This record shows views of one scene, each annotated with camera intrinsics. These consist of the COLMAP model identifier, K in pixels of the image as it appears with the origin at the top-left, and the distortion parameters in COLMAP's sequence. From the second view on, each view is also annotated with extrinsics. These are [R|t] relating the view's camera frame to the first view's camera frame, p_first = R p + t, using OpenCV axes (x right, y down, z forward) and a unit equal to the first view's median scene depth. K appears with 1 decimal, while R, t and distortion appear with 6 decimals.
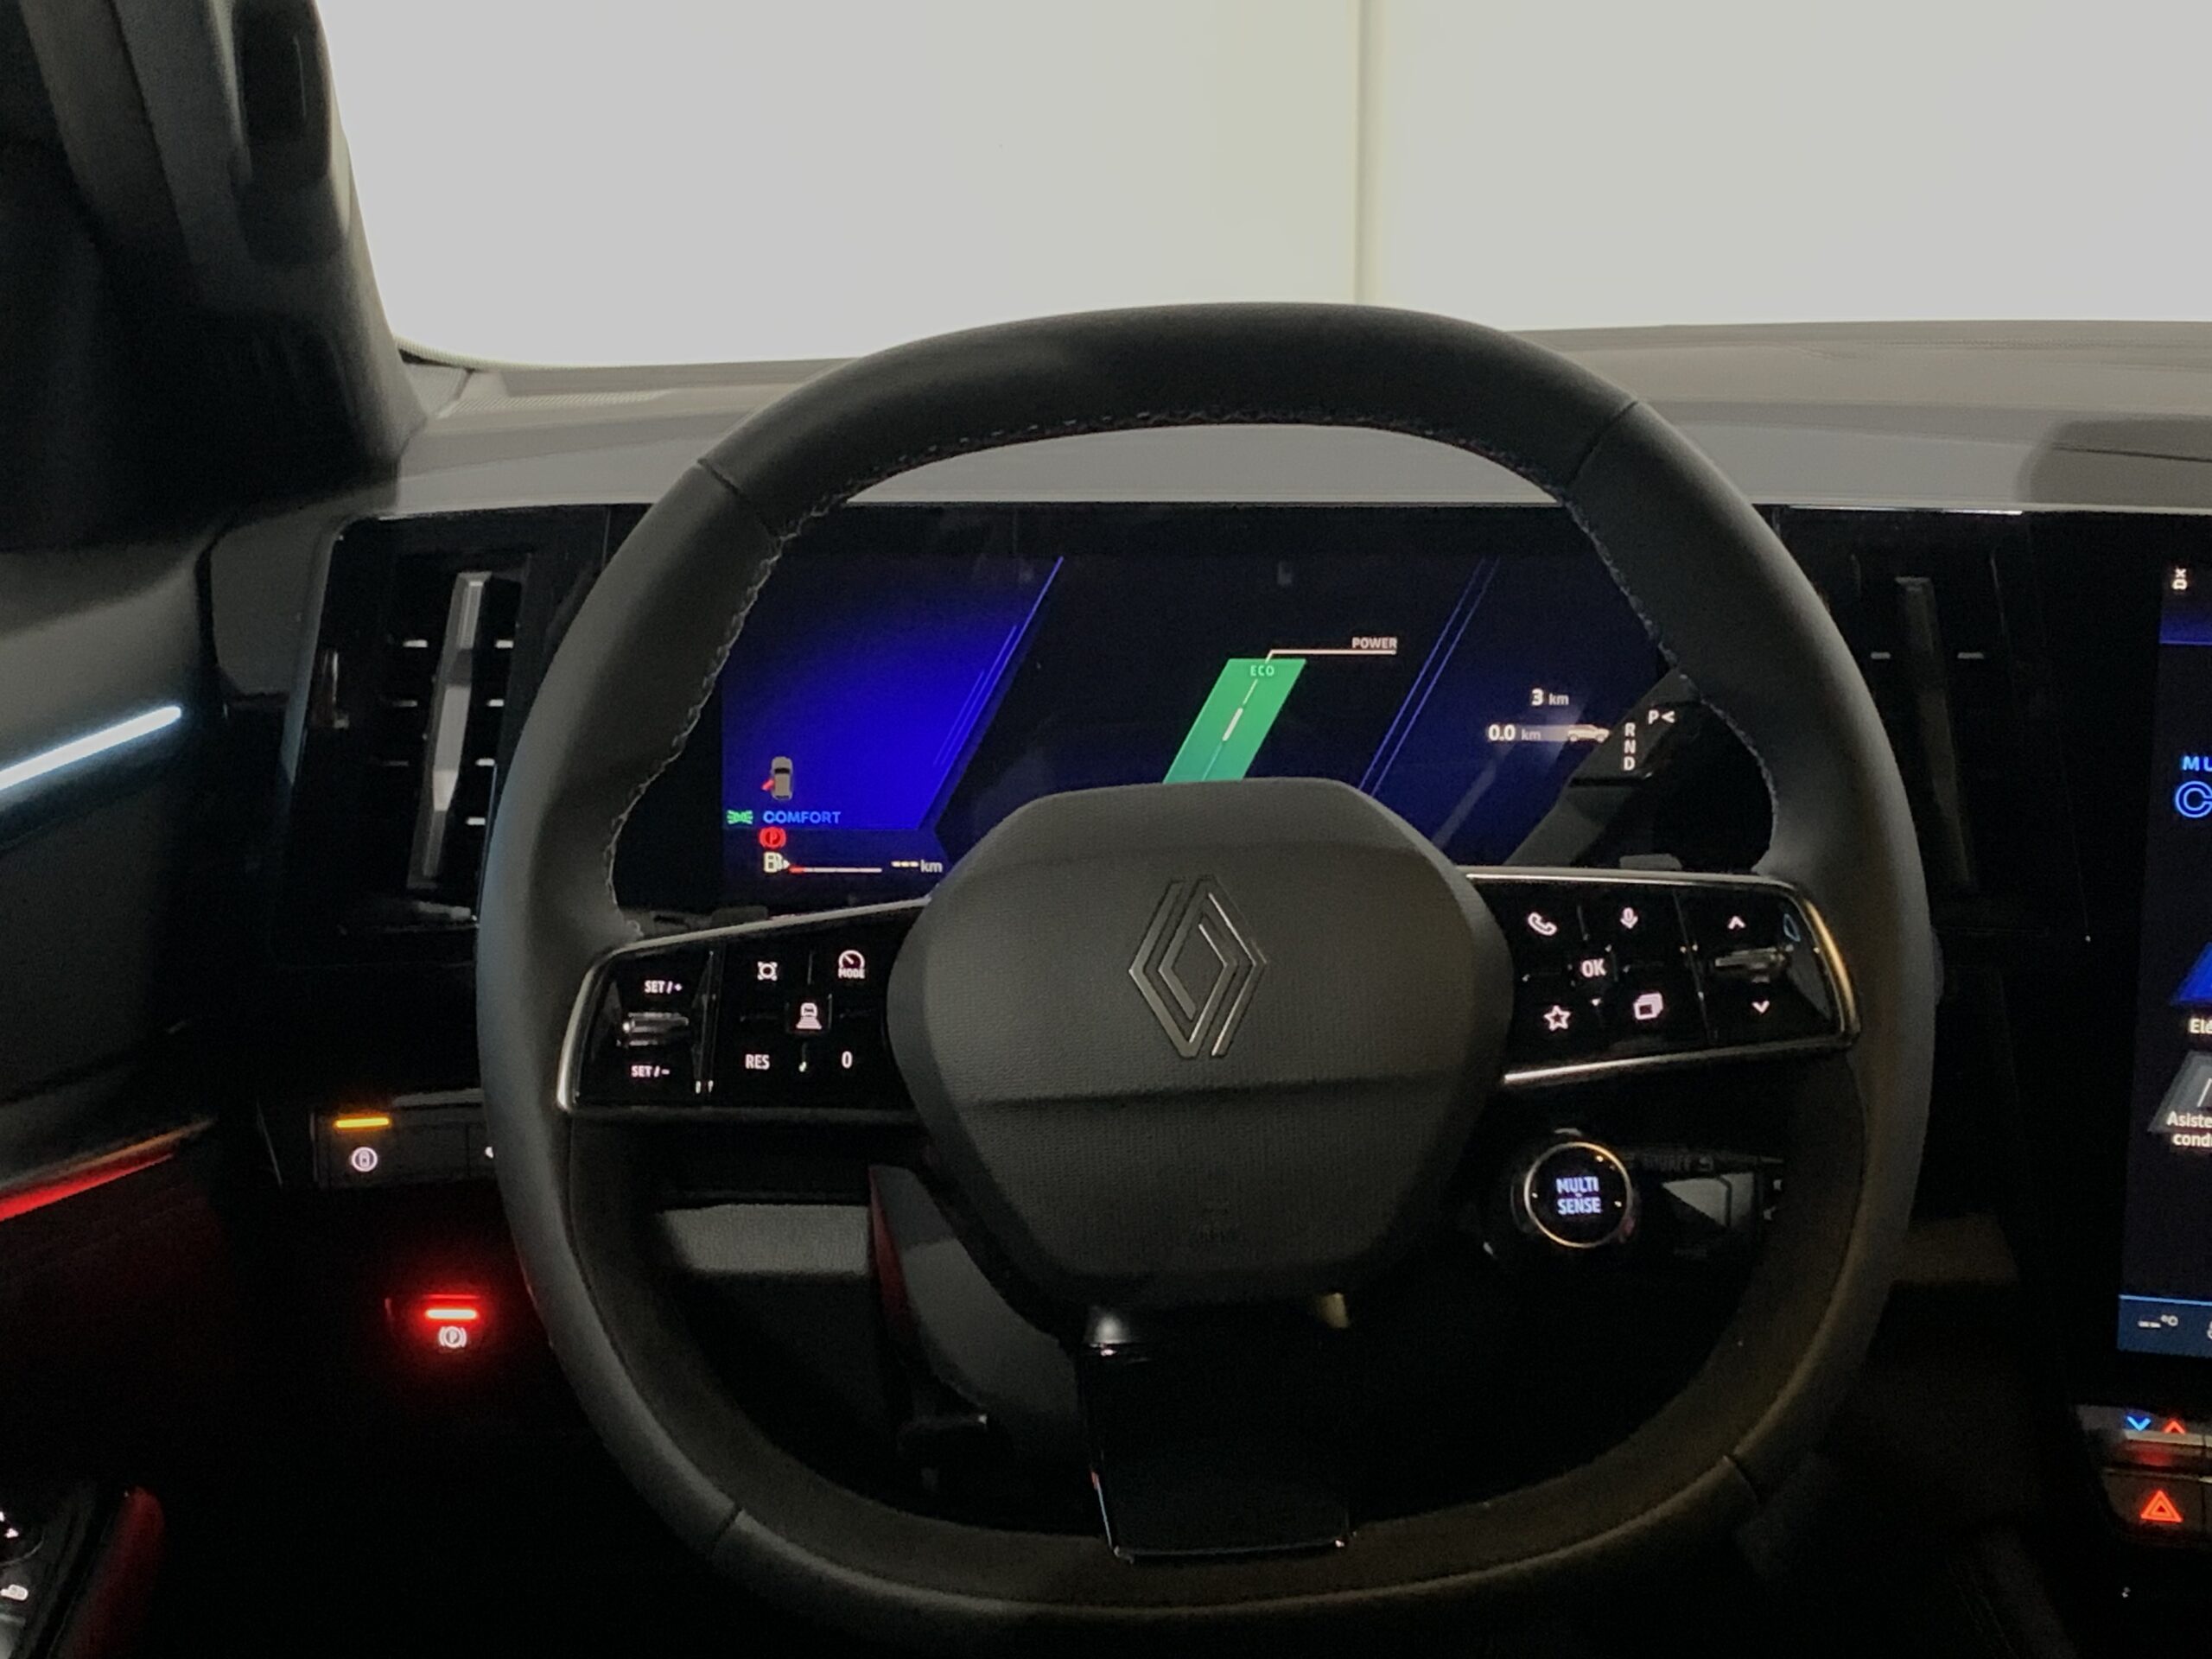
lens RADIAL K [[3352.3, 0, 1102.1], [0, 3352.3, 837.3], [0, 0, 1]] dist [0.109723, 0.000000]
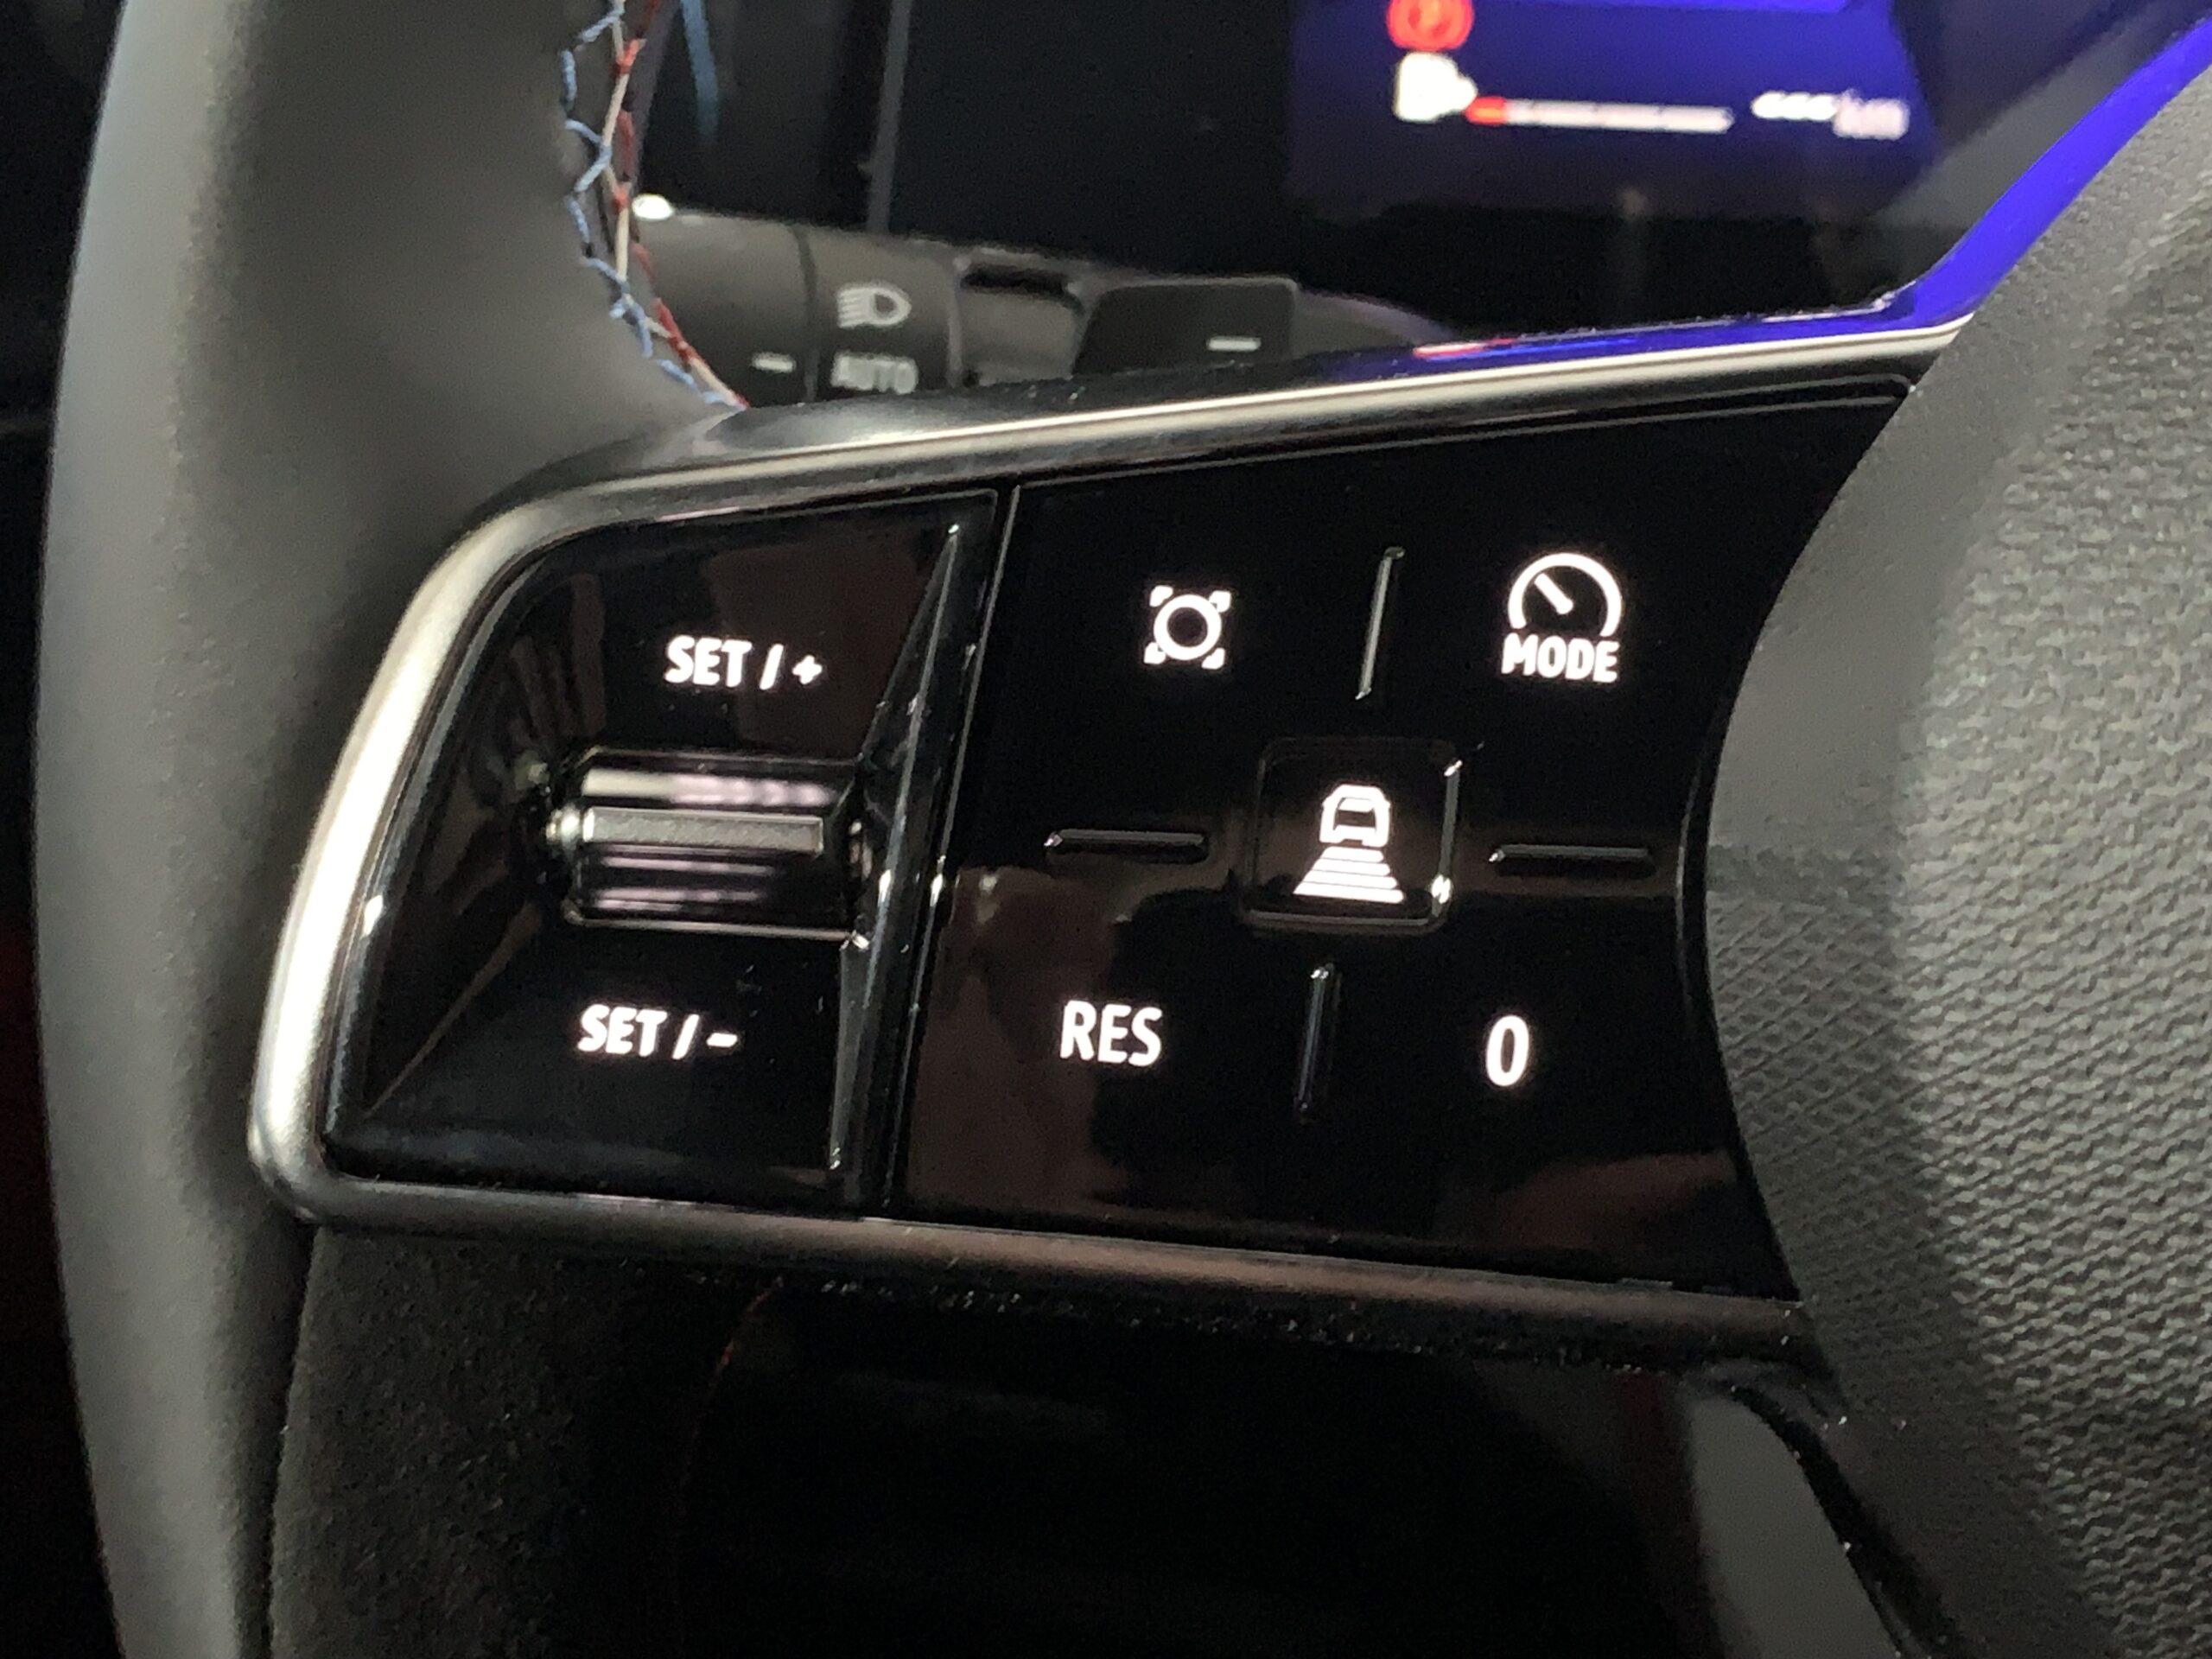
lens RADIAL K [[3352.3, 0, 1092.7], [0, 3352.3, 832.9], [0, 0, 1]] dist [0.109723, 0.000000]
pose [[0.969205, 0.097802, -0.226002, -0.053221], [-0.041116, 0.969138, 0.243067, -0.001787], [0.242799, -0.226289, 0.943314, 0.781251]]
